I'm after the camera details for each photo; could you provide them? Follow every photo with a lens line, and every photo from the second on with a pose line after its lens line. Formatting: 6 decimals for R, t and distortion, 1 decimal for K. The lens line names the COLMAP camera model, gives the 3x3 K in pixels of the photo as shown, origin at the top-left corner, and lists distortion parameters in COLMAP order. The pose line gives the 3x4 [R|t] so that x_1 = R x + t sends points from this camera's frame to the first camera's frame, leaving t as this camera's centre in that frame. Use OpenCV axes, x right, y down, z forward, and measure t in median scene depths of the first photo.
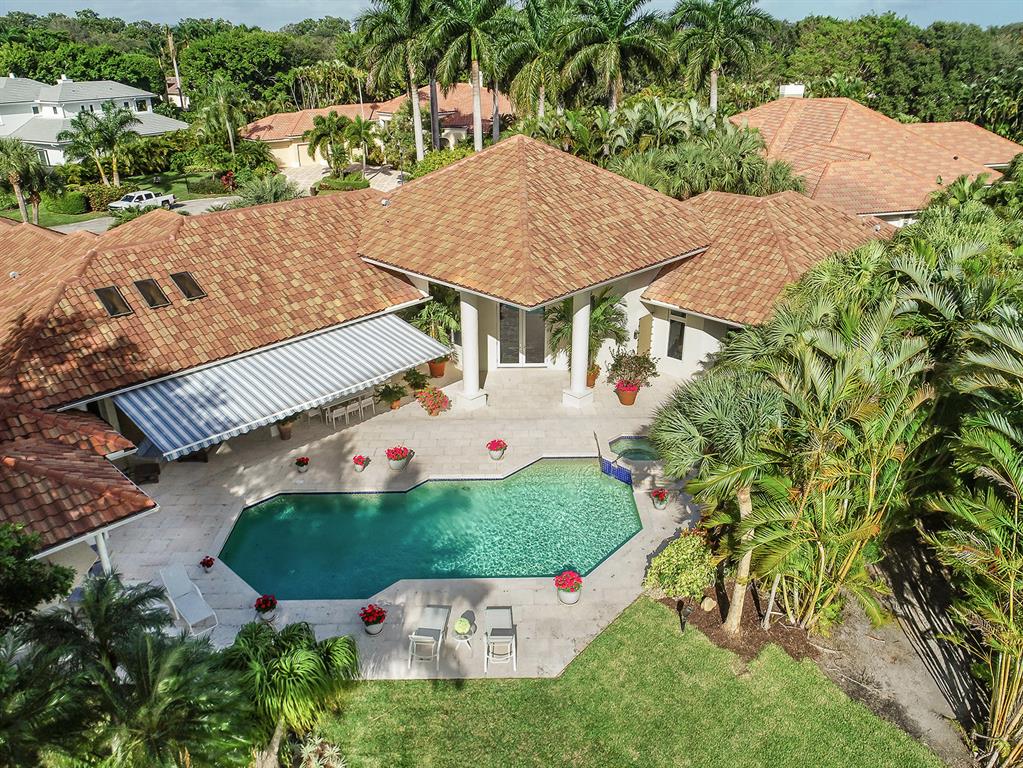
lens RADIAL K [[785.7, 0, 510.3], [0, 785.7, 362.9], [0, 0, 1]] dist [0.006655, 0.002857]
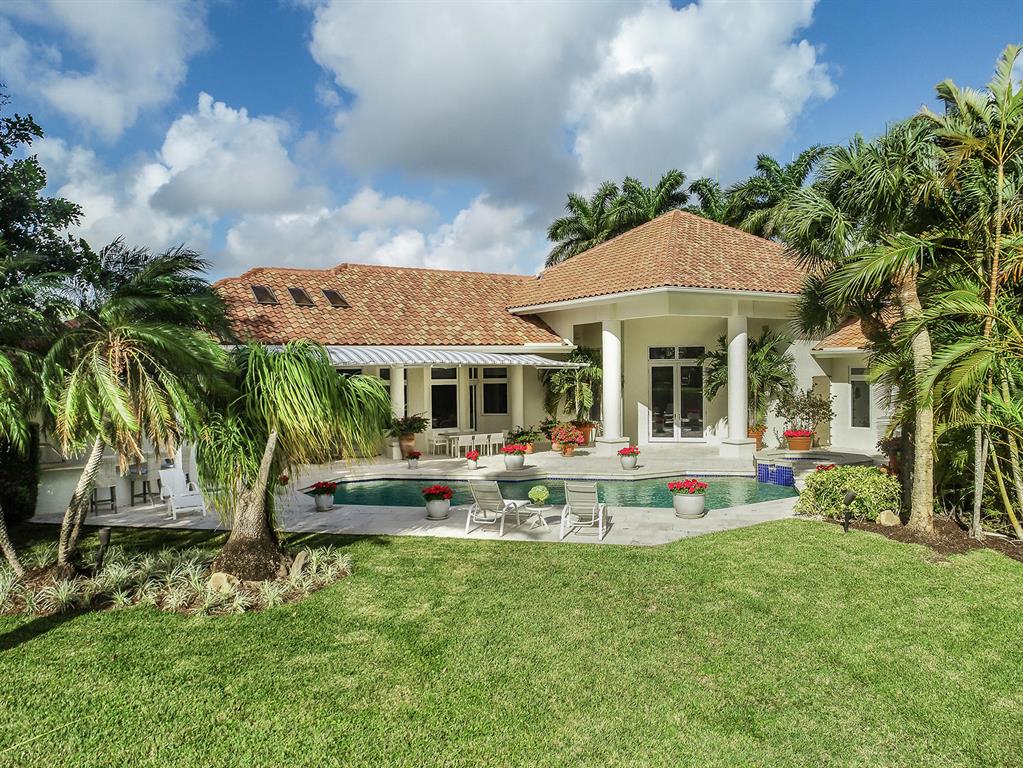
lens RADIAL K [[785.7, 0, 510.3], [0, 785.7, 362.9], [0, 0, 1]] dist [0.006655, 0.002857]
pose [[0.967306, -0.005272, -0.253558, 0.064648], [-0.091574, 0.925073, -0.368584, 0.296588], [0.236503, 0.379752, 0.894346, 0.141038]]
